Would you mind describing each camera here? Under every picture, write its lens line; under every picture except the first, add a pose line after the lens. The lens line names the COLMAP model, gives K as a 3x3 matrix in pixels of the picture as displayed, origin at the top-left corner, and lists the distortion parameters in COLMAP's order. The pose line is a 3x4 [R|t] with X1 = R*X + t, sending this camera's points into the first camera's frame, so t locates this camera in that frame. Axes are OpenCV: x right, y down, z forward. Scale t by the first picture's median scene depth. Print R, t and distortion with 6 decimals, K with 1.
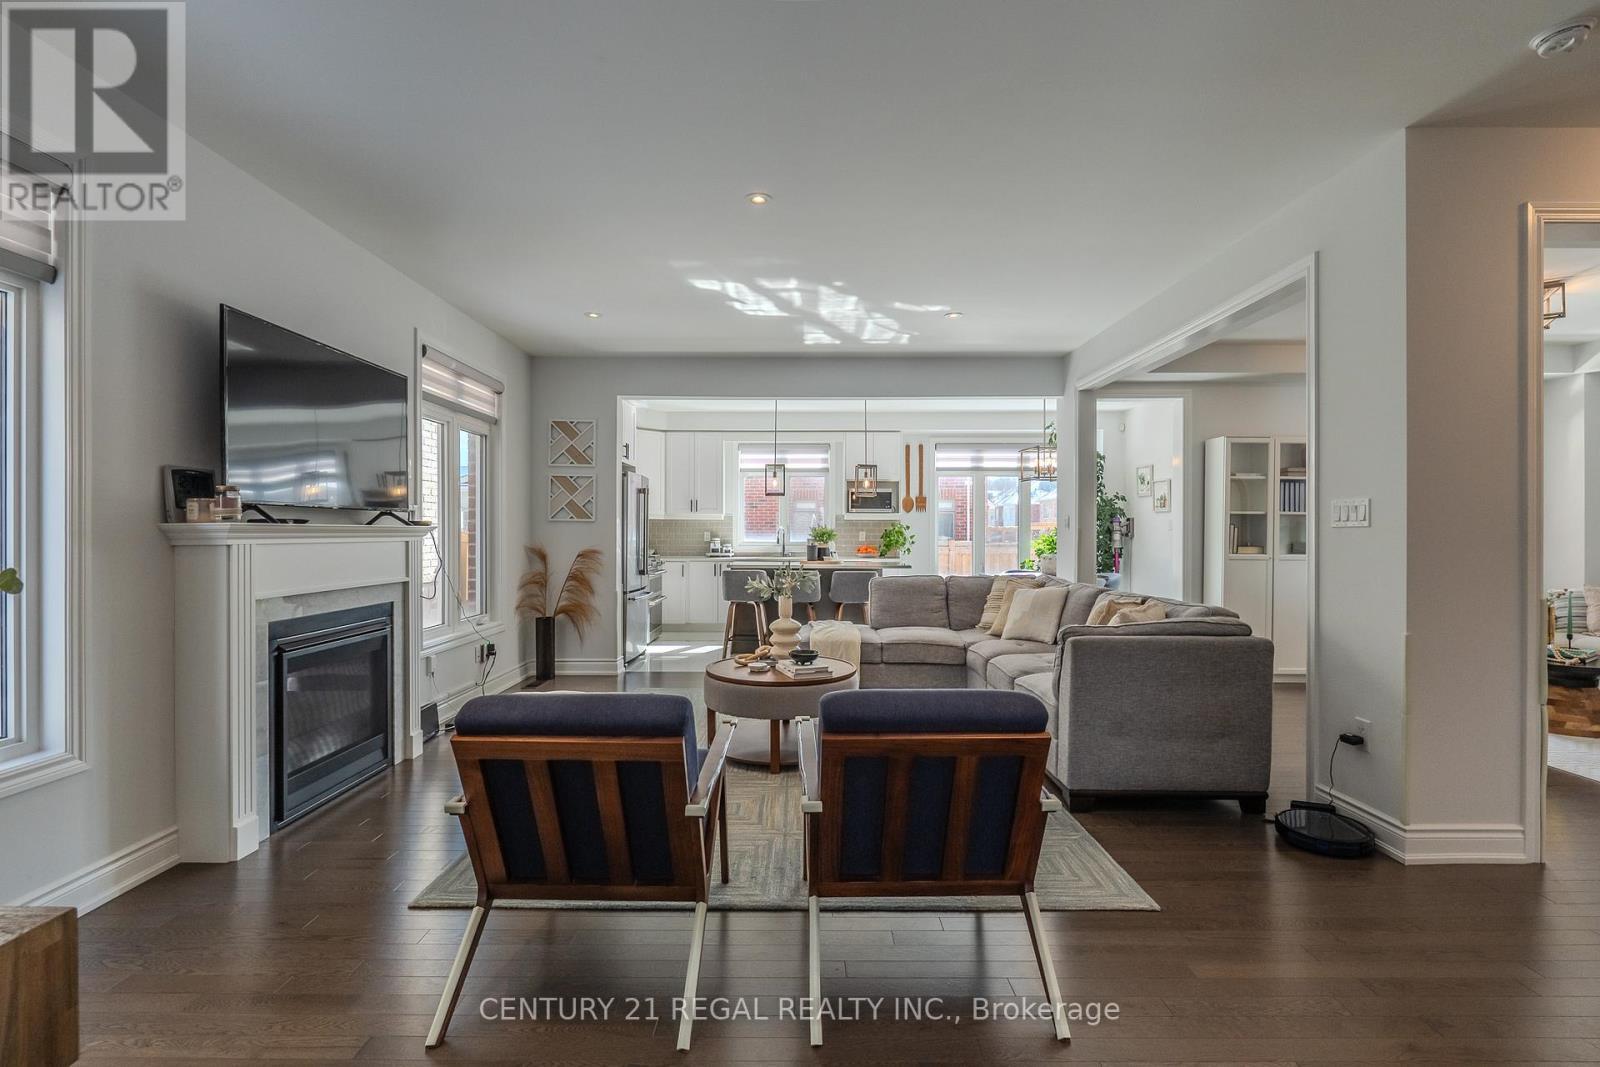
lens RADIAL K [[736.8, 0, 800.0], [0, 736.8, 530.7], [0, 0, 1]] dist [-0.003108, -0.000553]
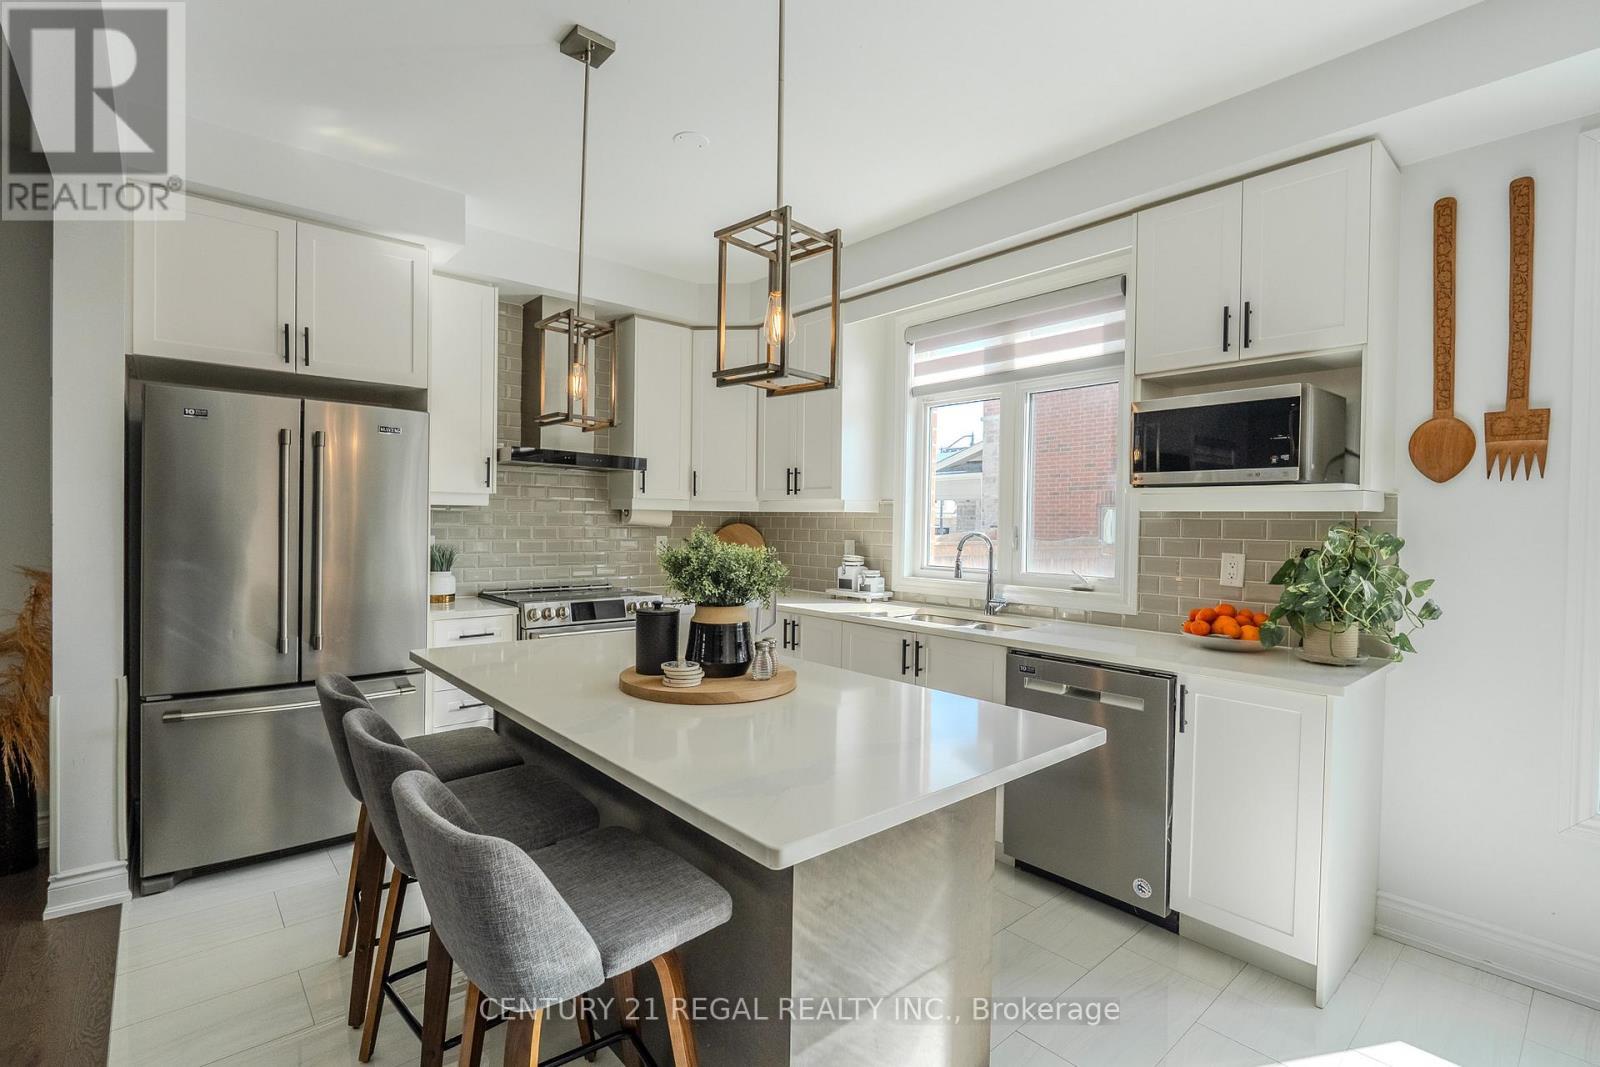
lens RADIAL K [[736.8, 0, 801.6], [0, 736.8, 530.3], [0, 0, 1]] dist [-0.003108, -0.000553]
pose [[0.665418, 0.012508, -0.746366, 0.186695], [-0.018503, 0.999829, 0.000259, -0.004394], [0.746241, 0.013638, 0.665536, 0.684566]]
